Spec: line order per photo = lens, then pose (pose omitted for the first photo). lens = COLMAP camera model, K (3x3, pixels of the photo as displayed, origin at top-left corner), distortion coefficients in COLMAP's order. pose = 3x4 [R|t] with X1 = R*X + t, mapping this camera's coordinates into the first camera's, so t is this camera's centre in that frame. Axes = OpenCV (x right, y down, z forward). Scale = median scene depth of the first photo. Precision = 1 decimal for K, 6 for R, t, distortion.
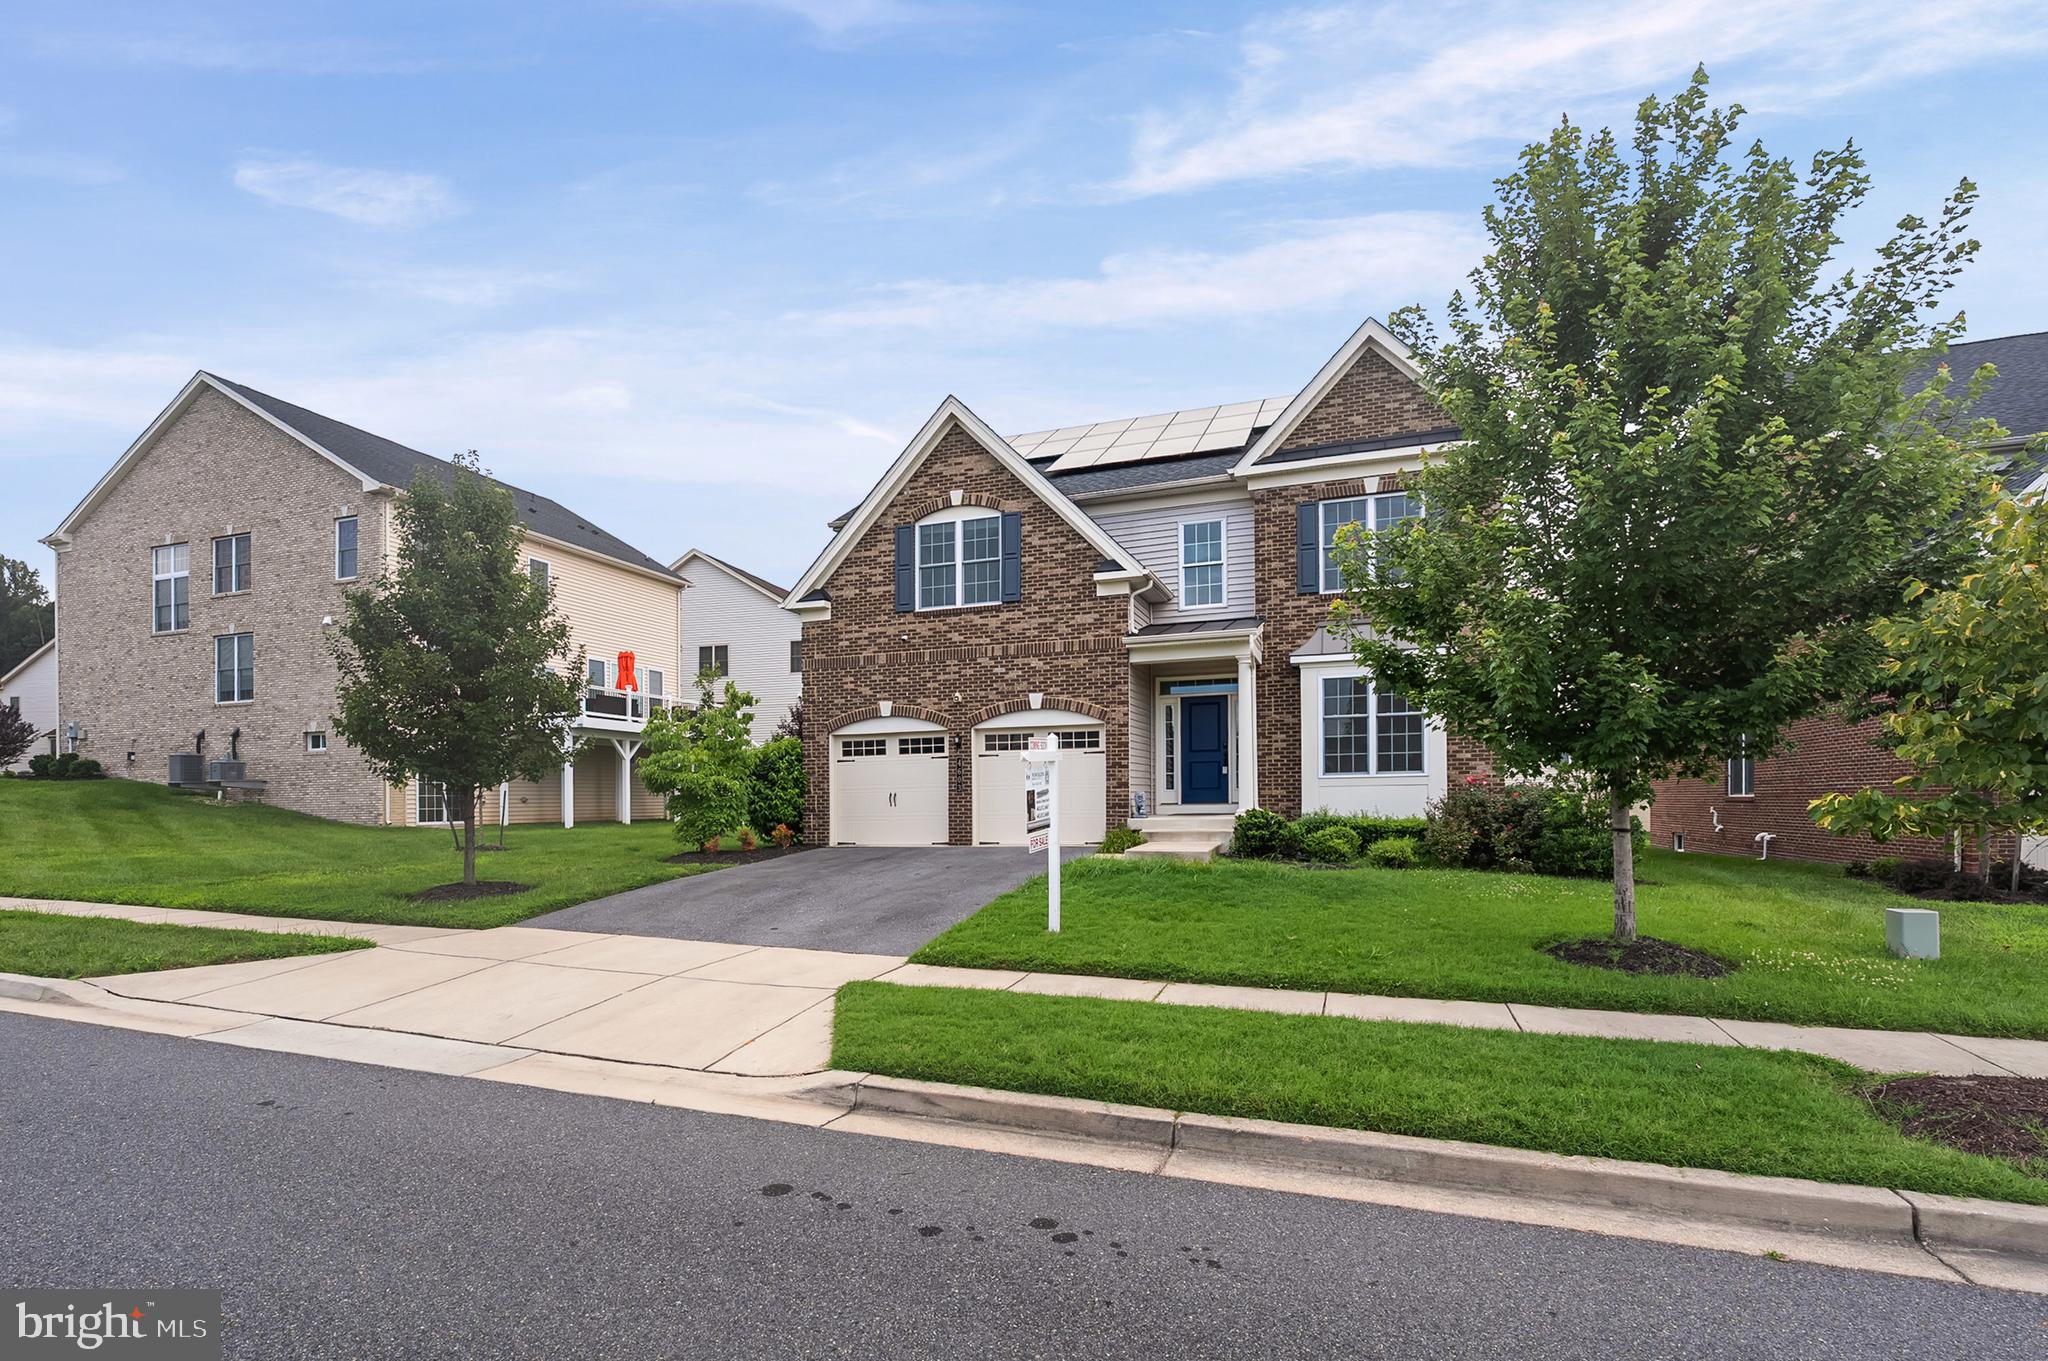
lens RADIAL K [[934.9, 0, 1014.7], [0, 934.9, 713.4], [0, 0, 1]] dist [-0.001763, -0.000257]
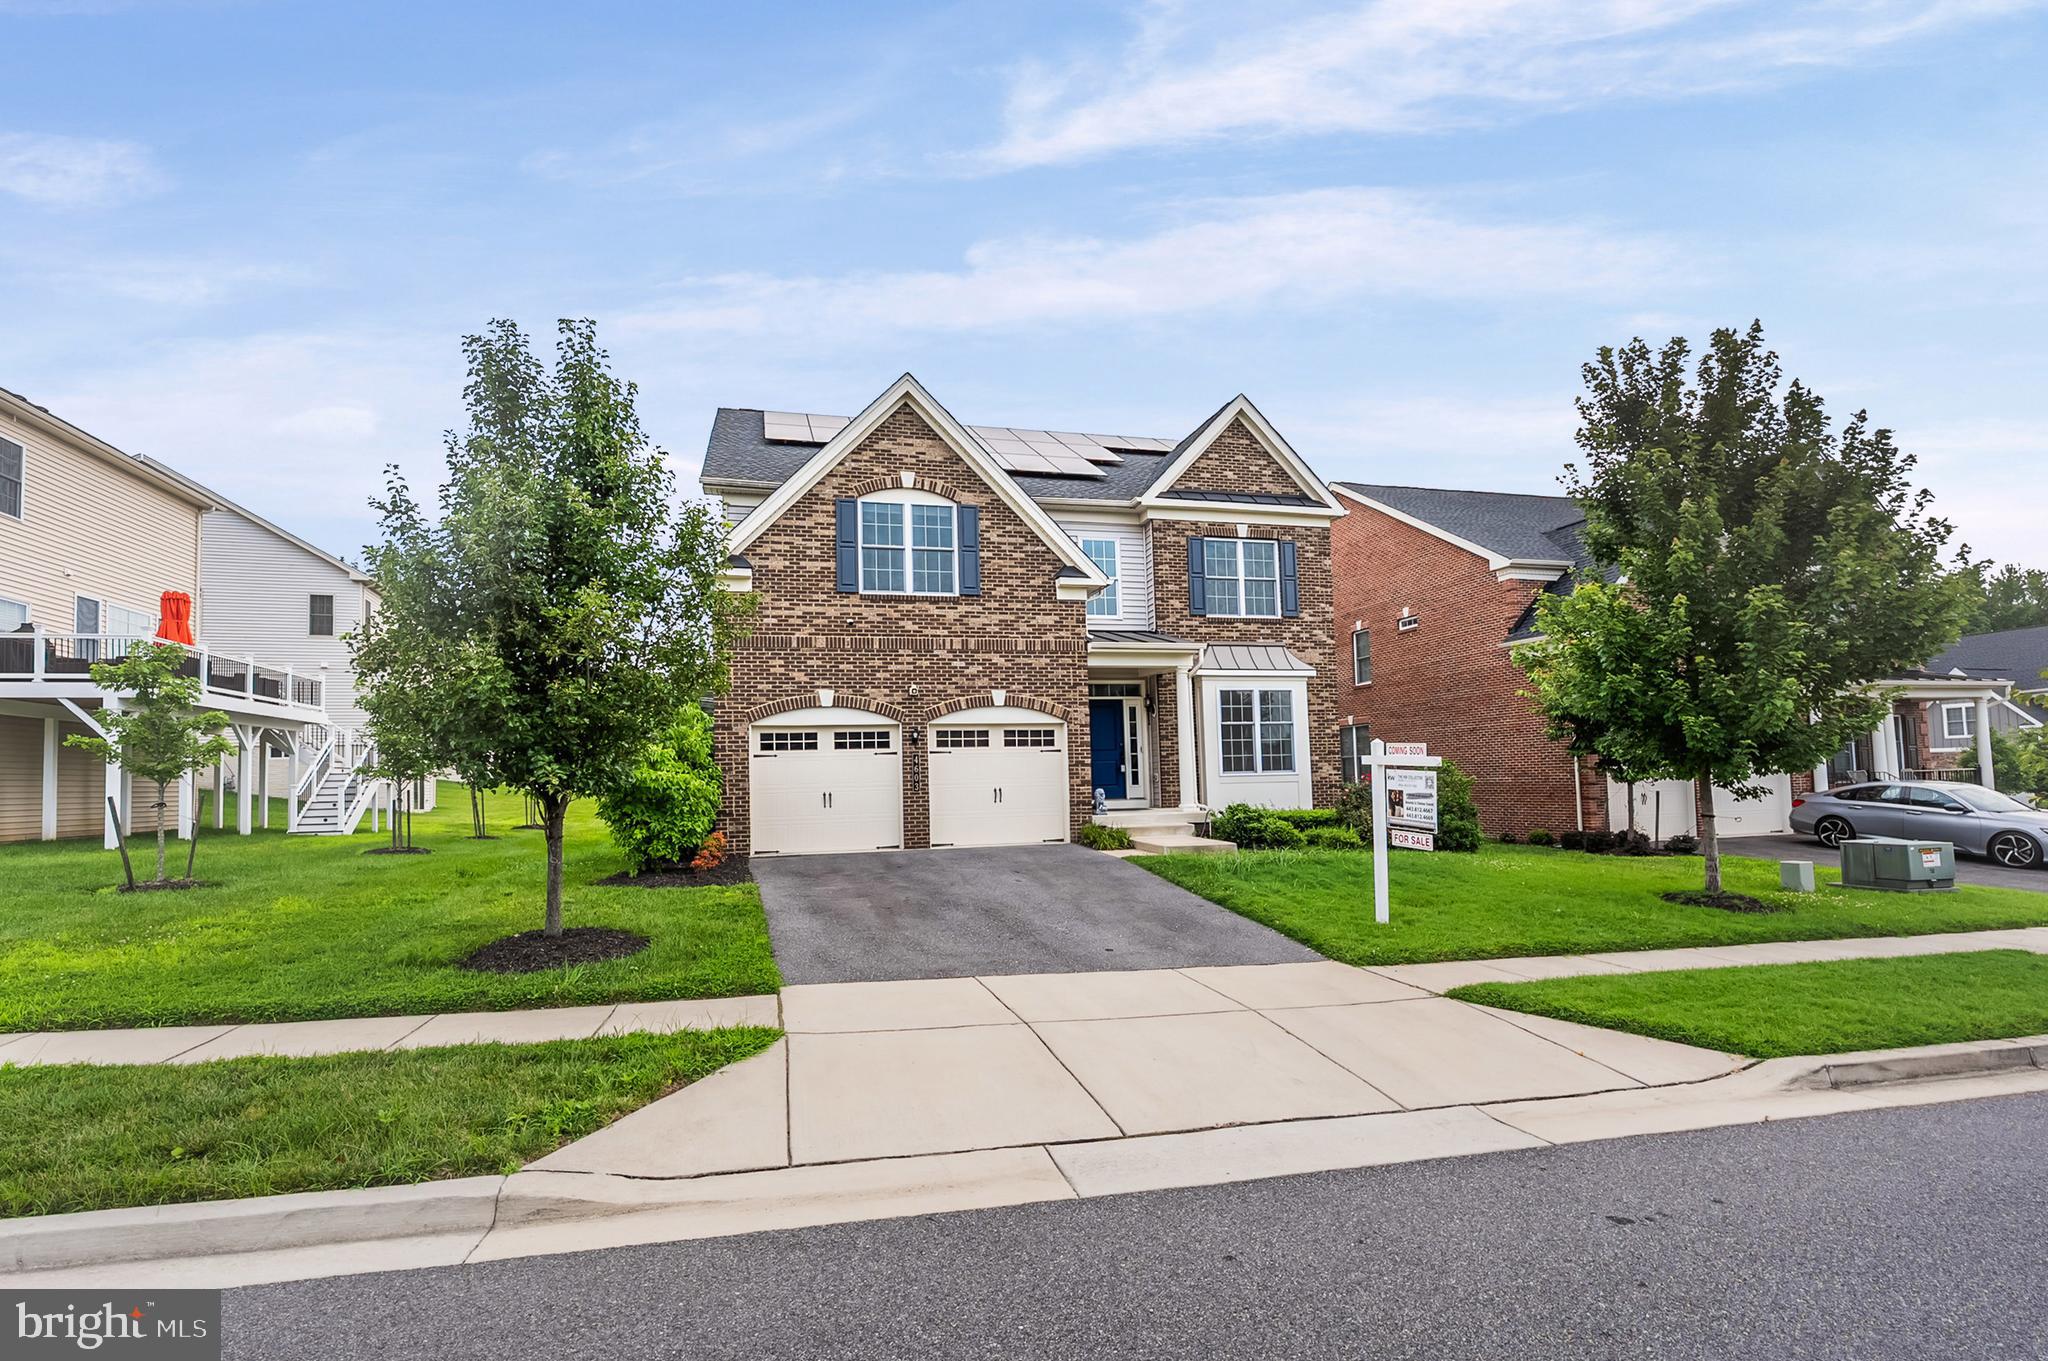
lens RADIAL K [[961.1, 0, 1007.2], [0, 961.1, 662.9], [0, 0, 1]] dist [-0.001095, -0.000671]
pose [[0.836759, 0.068708, 0.543244, -0.503736], [-0.034544, 0.996744, -0.072857, 0.023075], [-0.546481, 0.042198, 0.836408, 0.137530]]
